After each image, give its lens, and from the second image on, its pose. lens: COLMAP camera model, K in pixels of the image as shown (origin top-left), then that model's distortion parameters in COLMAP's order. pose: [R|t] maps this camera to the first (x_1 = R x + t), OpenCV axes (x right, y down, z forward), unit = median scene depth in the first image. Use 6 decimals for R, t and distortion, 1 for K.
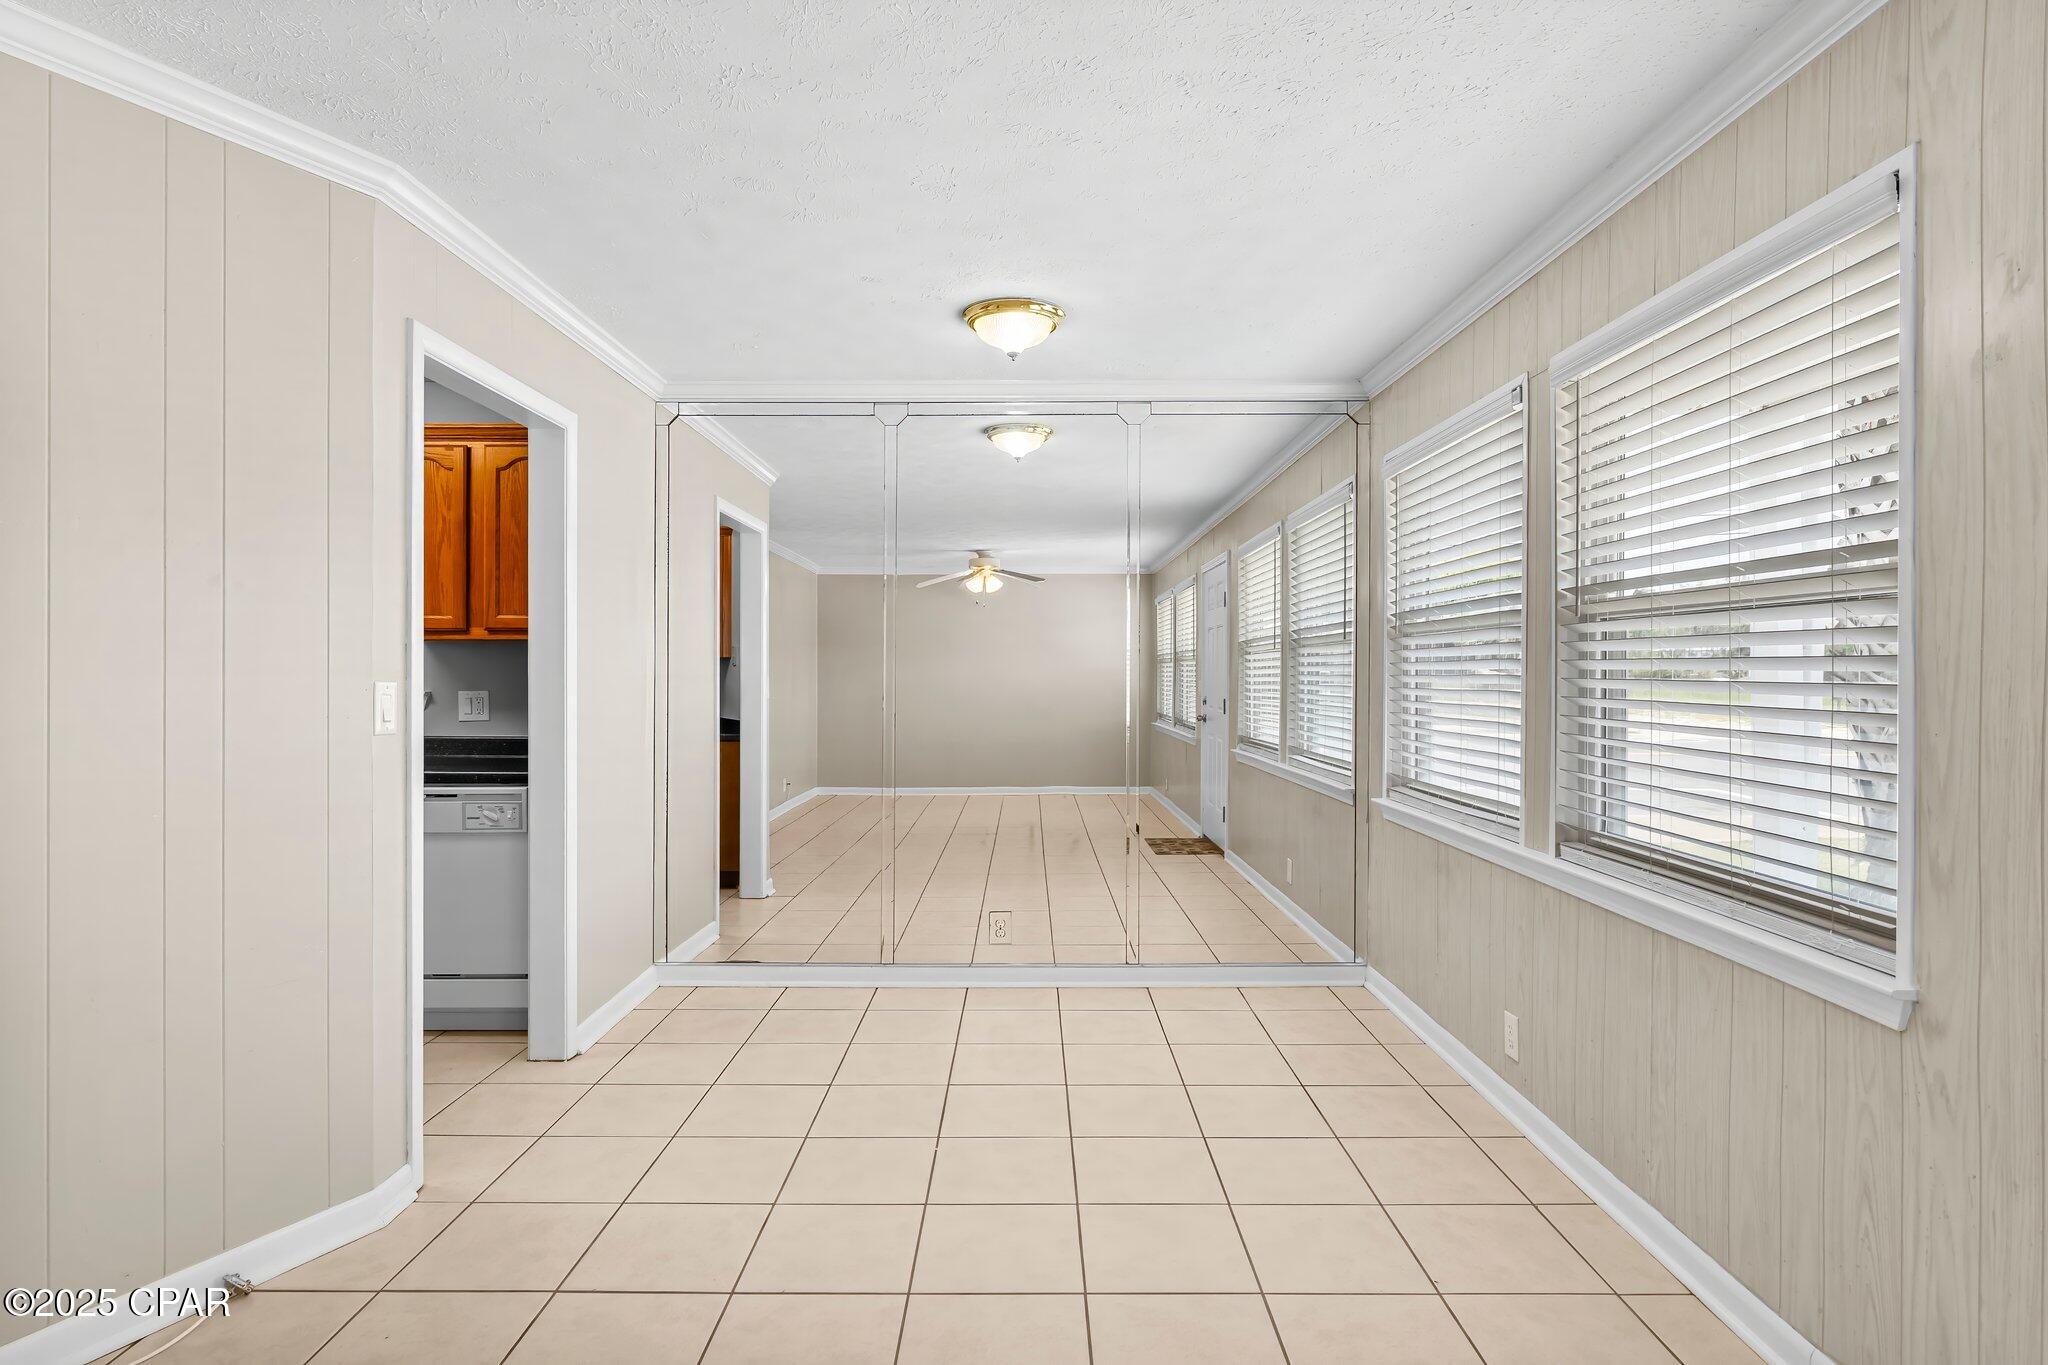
lens RADIAL K [[1053.4, 0, 1027.6], [0, 1053.4, 672.6], [0, 0, 1]] dist [-0.002049, -0.000482]
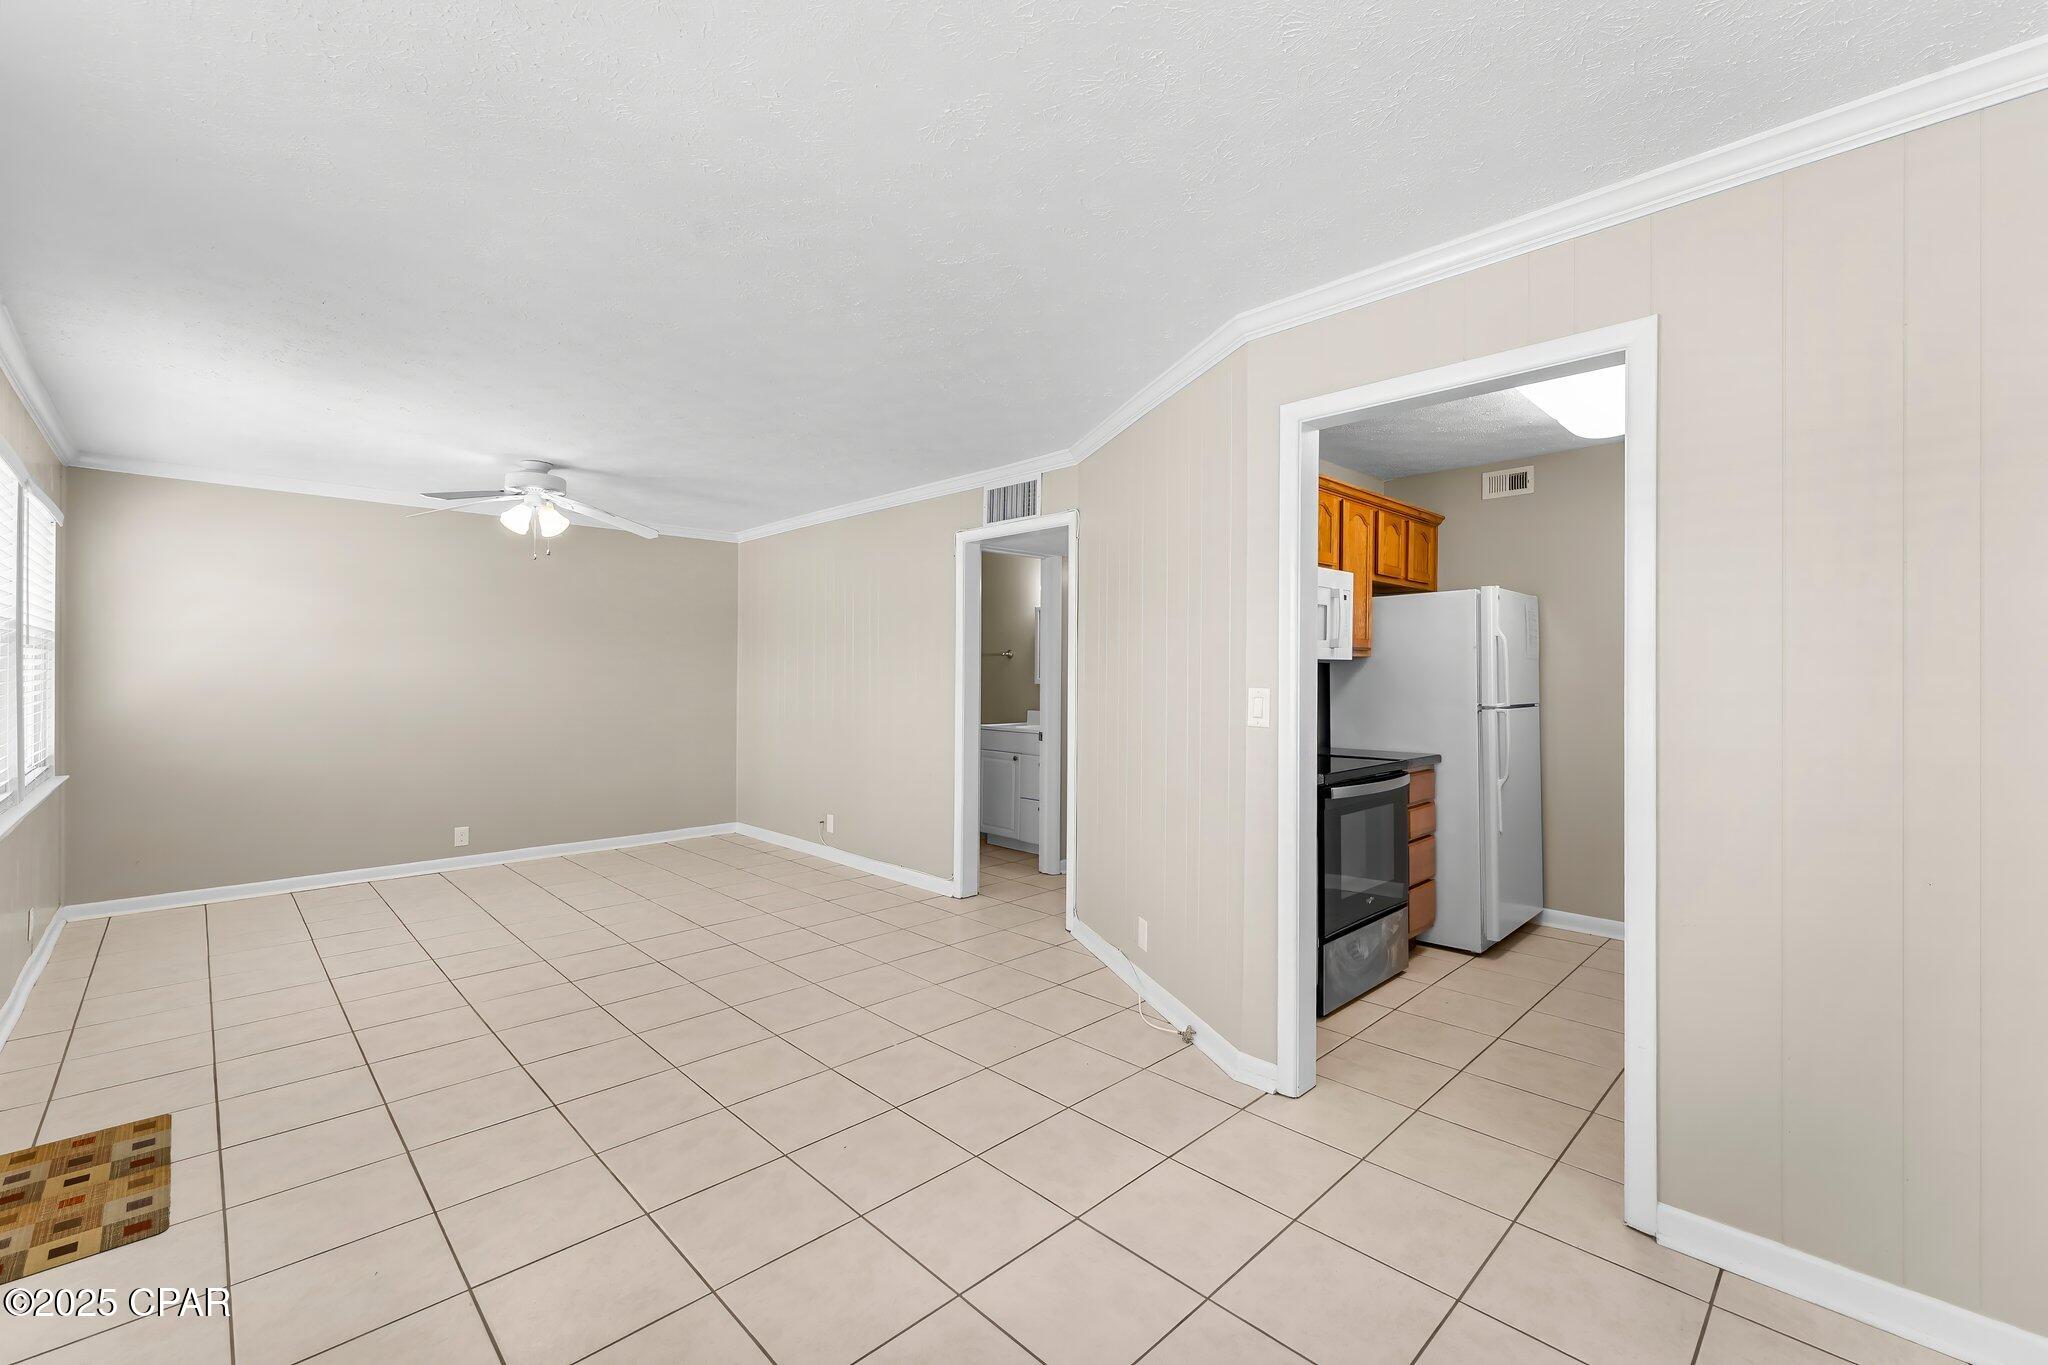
lens RADIAL K [[842.7, 0, 1021.3], [0, 842.7, 676.3], [0, 0, 1]] dist [0.001929, -0.000749]
pose [[-0.715472, -0.004205, -0.698629, 0.225987], [-0.006214, 0.999981, 0.000344, -0.004507], [0.698614, 0.004587, -0.715484, 0.972880]]
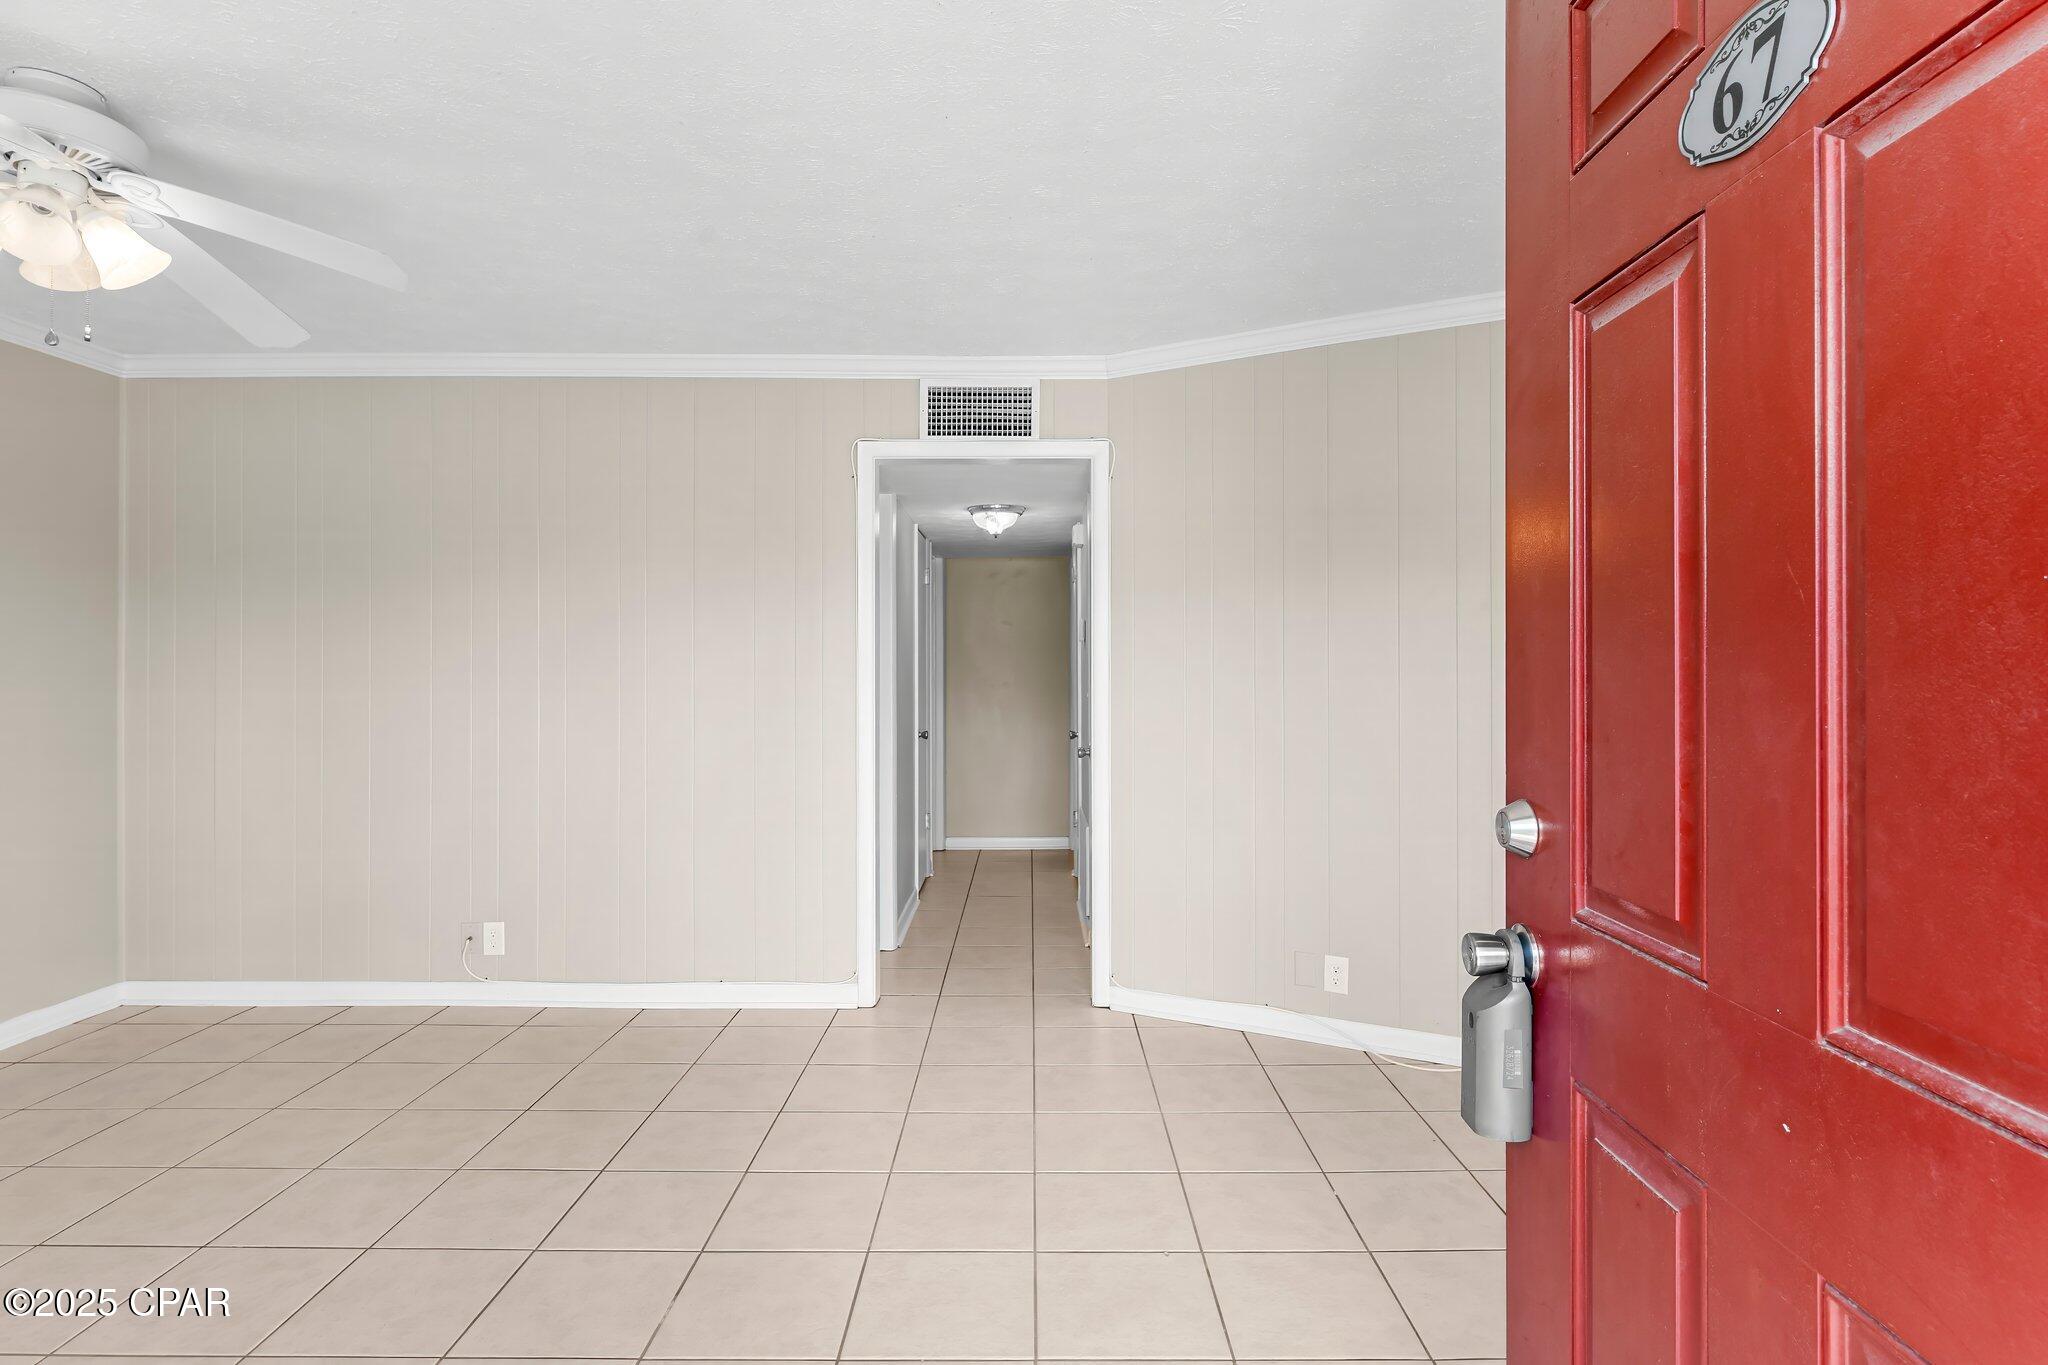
lens RADIAL K [[1053.4, 0, 1027.6], [0, 1053.4, 672.6], [0, 0, 1]] dist [-0.002049, -0.000482]
pose [[-0.003788, 0.001134, -0.999992, 0.429378], [-0.001078, 0.999999, 0.001138, 0.003315], [0.999992, 0.001082, -0.003786, 0.179853]]
